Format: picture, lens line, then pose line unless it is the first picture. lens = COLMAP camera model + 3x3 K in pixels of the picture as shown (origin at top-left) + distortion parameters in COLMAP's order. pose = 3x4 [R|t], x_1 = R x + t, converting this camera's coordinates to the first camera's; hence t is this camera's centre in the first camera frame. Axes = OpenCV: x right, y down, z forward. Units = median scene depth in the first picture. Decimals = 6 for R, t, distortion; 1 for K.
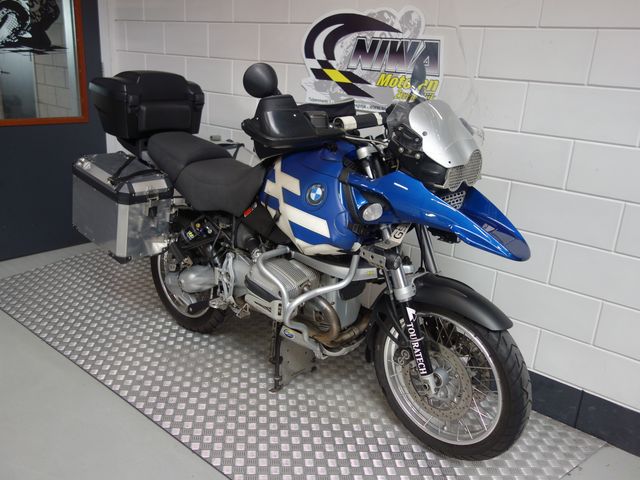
lens RADIAL K [[551.4, 0, 320.0], [0, 551.4, 240.0], [0, 0, 1]] dist [-0.006148, -0.002836]
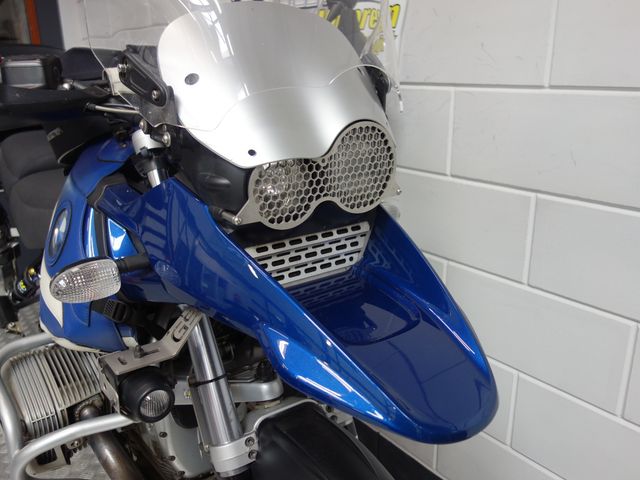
lens RADIAL K [[551.4, 0, 320.0], [0, 551.4, 240.0], [0, 0, 1]] dist [-0.006148, -0.002836]
pose [[0.974320, -0.000804, -0.225168, 0.243979], [-0.003070, 0.999853, -0.016856, -0.052117], [0.225148, 0.017114, 0.974174, 0.442486]]
